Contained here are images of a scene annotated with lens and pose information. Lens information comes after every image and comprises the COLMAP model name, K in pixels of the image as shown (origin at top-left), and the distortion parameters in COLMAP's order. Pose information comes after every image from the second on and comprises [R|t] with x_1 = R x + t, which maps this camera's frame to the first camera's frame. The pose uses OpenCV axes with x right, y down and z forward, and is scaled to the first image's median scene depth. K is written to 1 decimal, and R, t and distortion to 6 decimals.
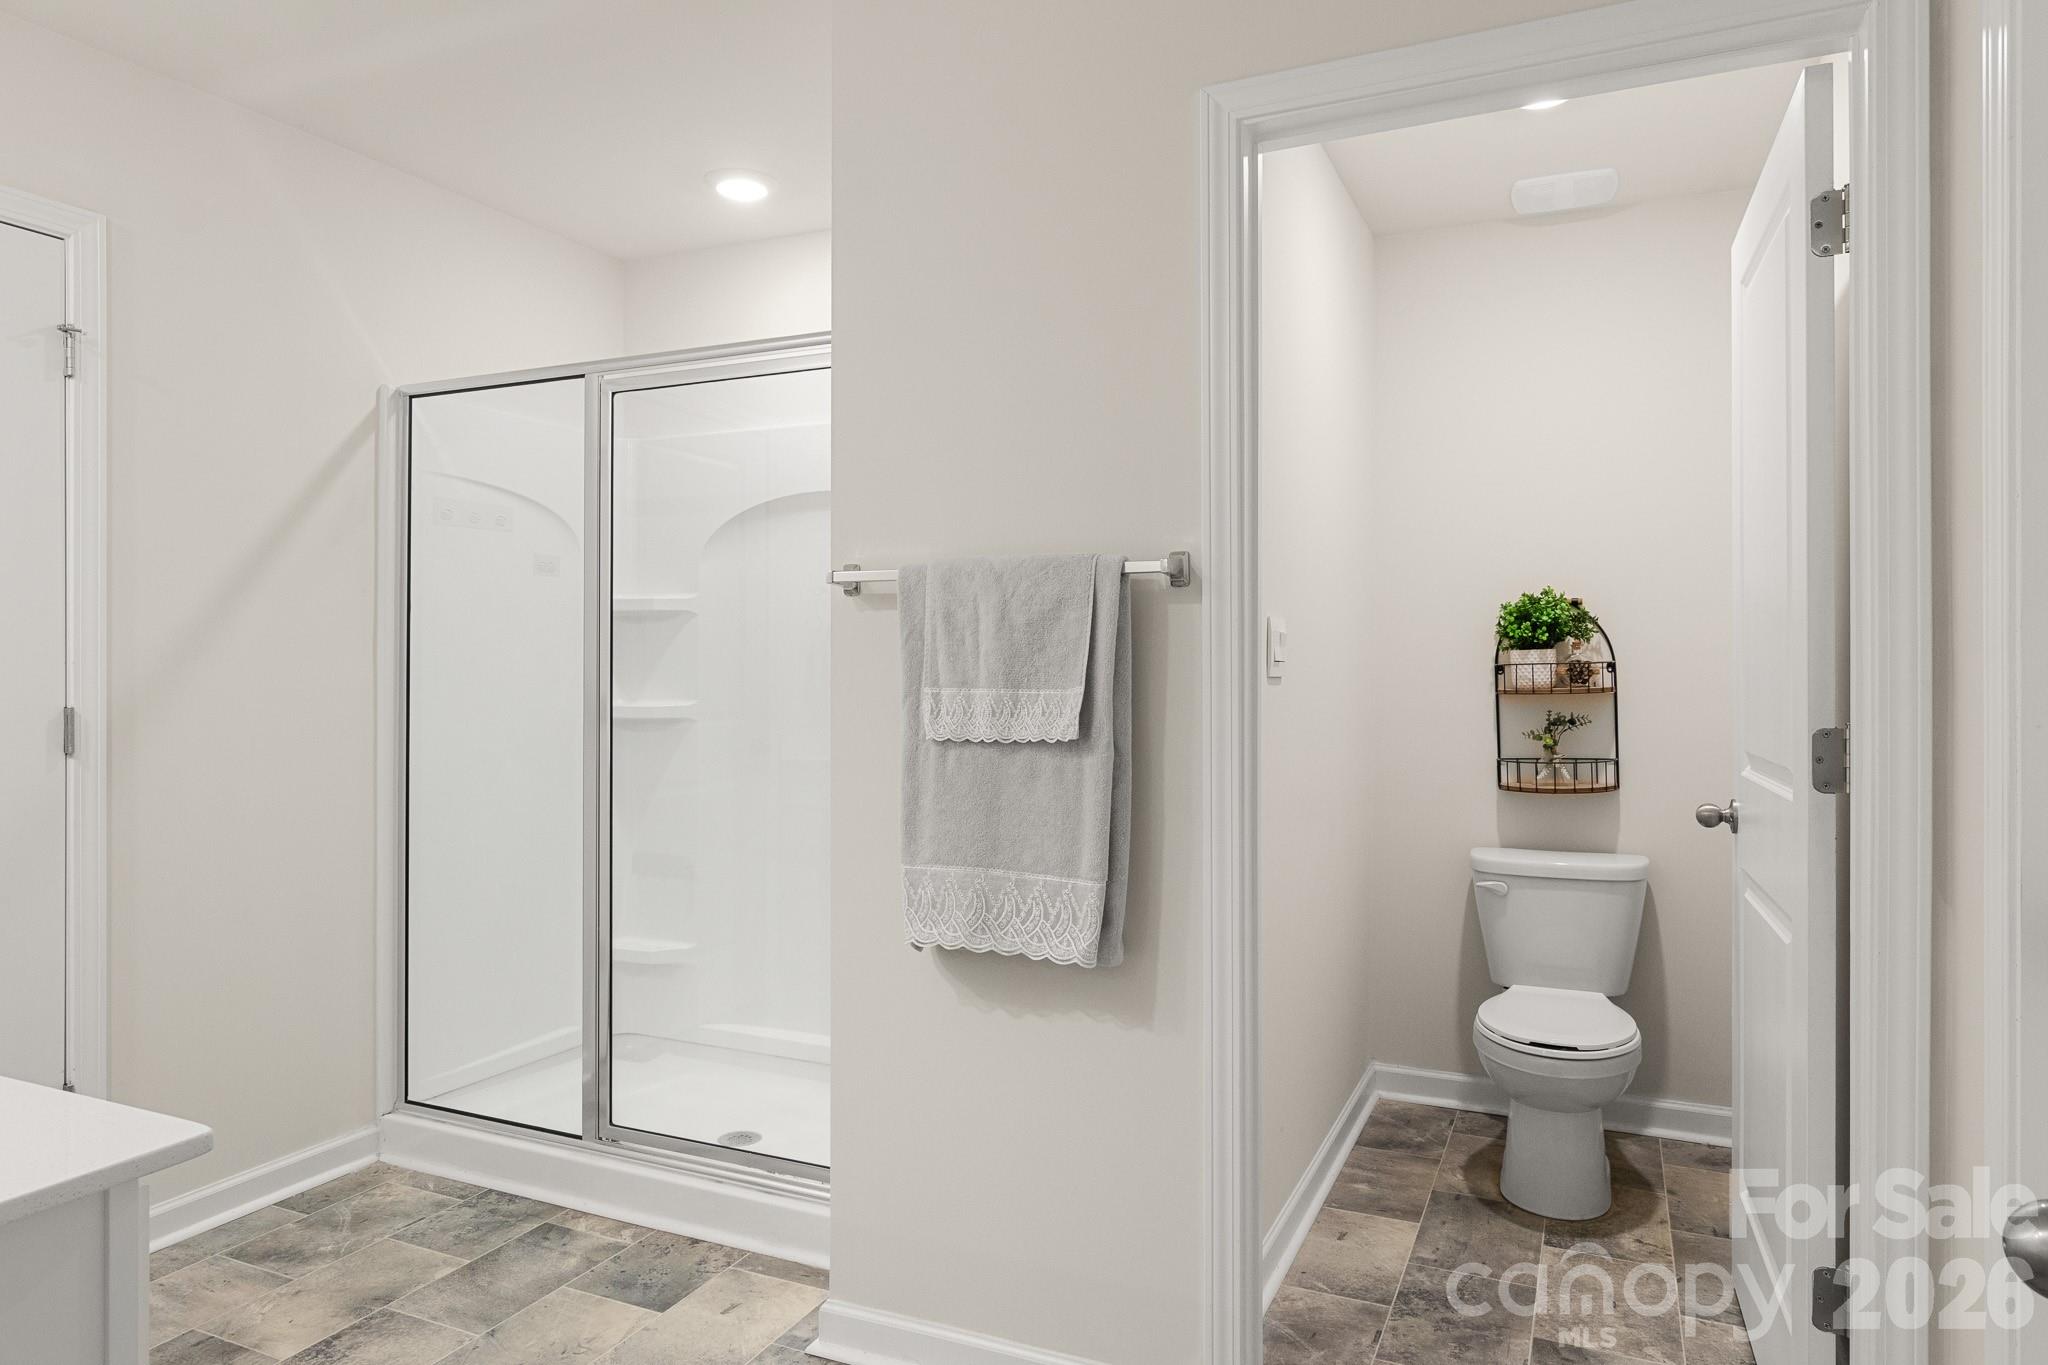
lens RADIAL K [[1284.4, 0, 1034.5], [0, 1284.4, 674.0], [0, 0, 1]] dist [0.014316, -0.001024]
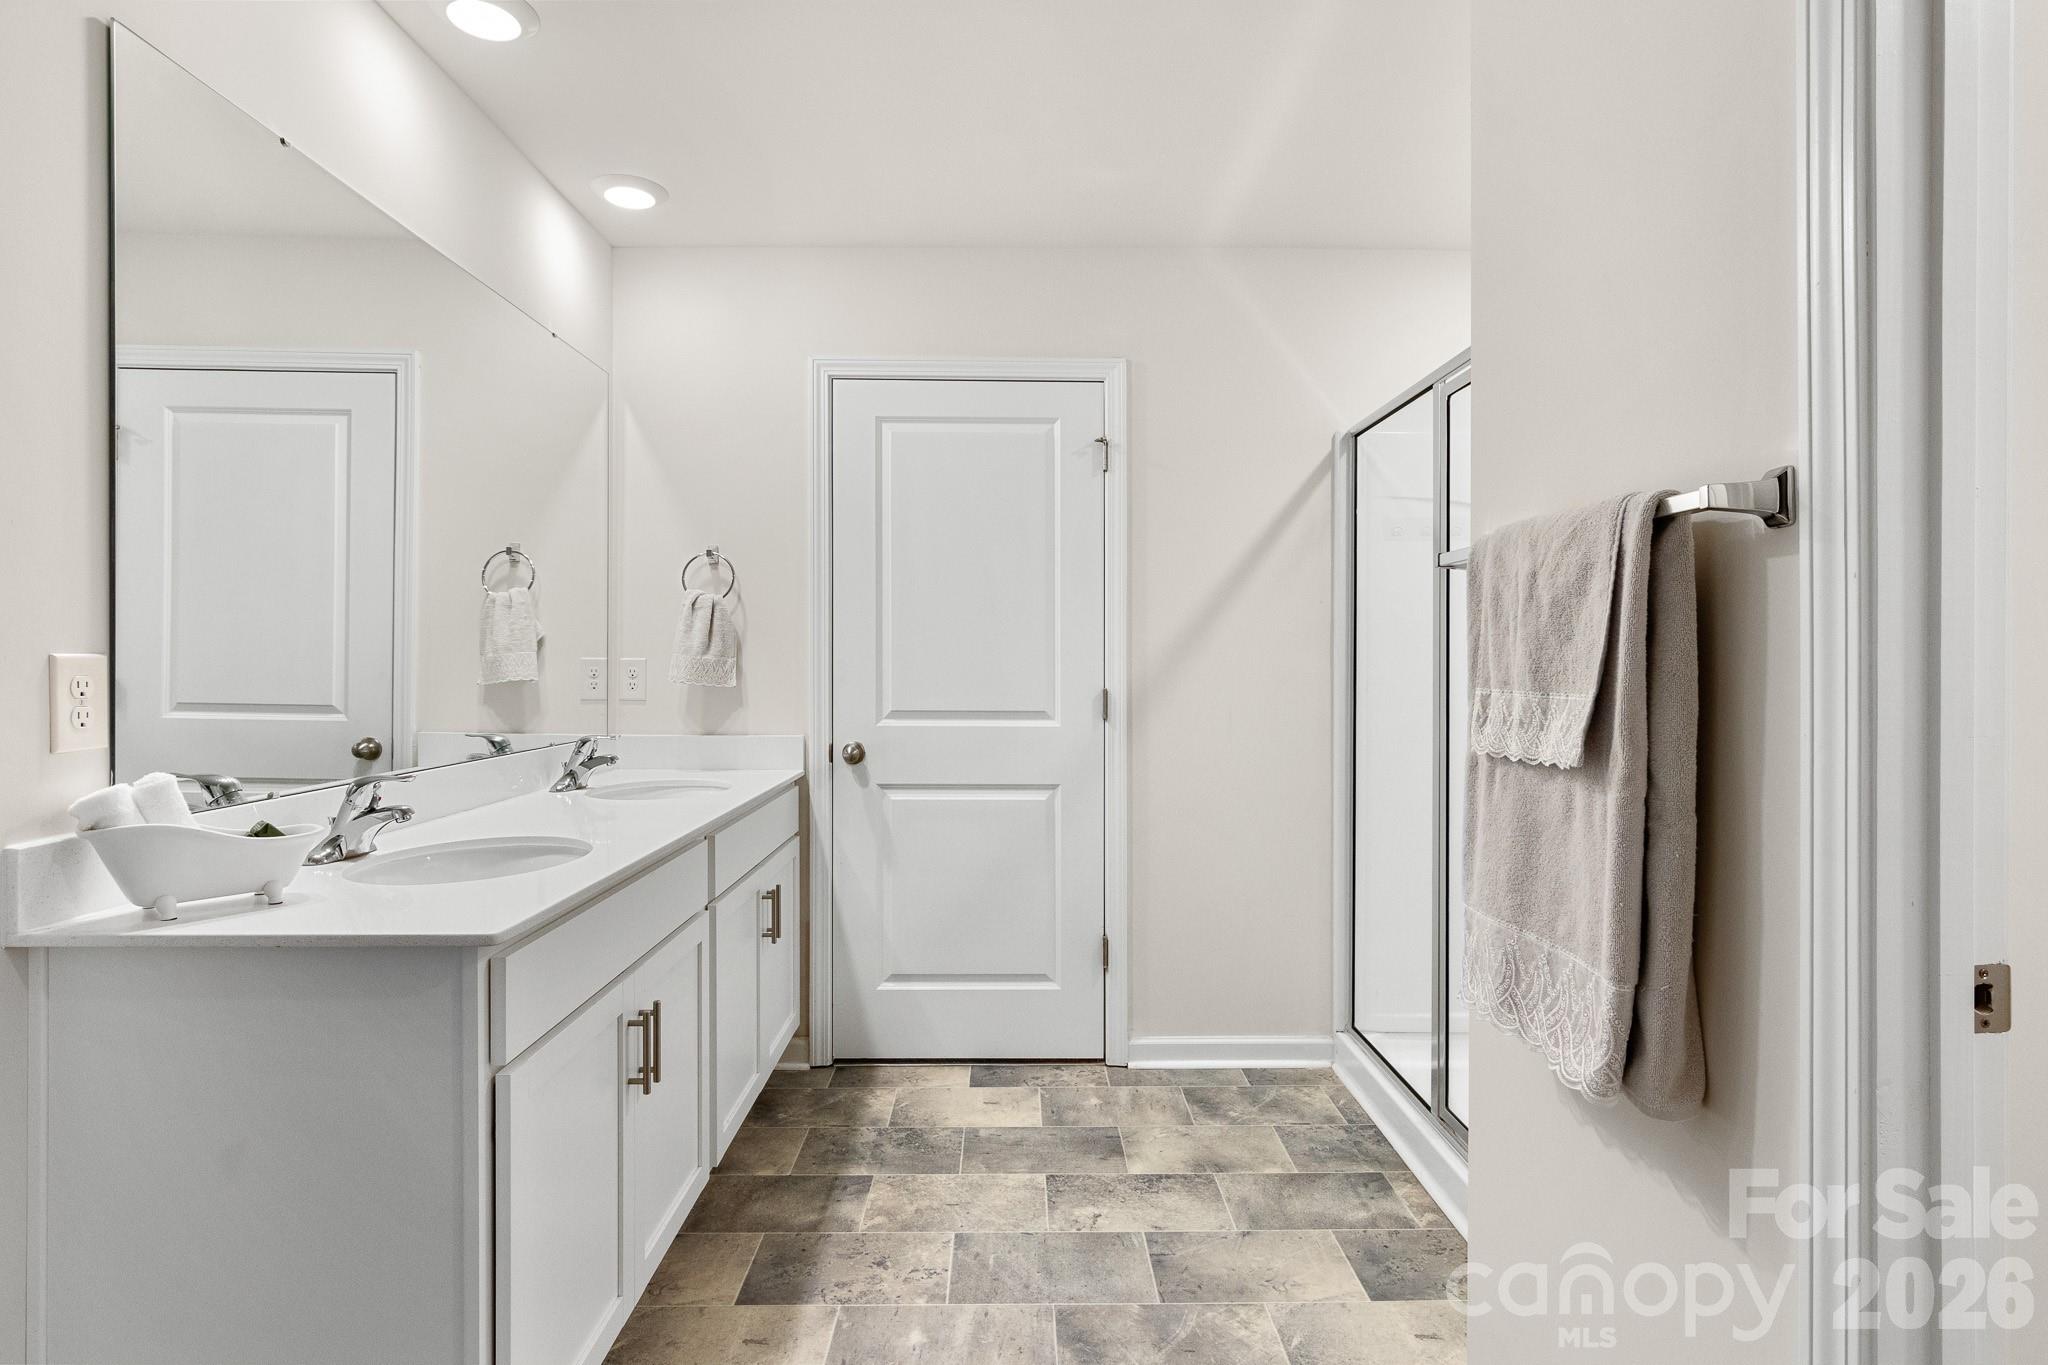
lens RADIAL K [[1052.3, 0, 1031.8], [0, 1052.3, 664.7], [0, 0, 1]] dist [-0.005978, 0.003397]
pose [[0.423826, 0.003576, -0.905737, 0.327678], [-0.009552, 0.999954, -0.000522, -0.000860], [0.905693, 0.008872, 0.423841, 0.386910]]
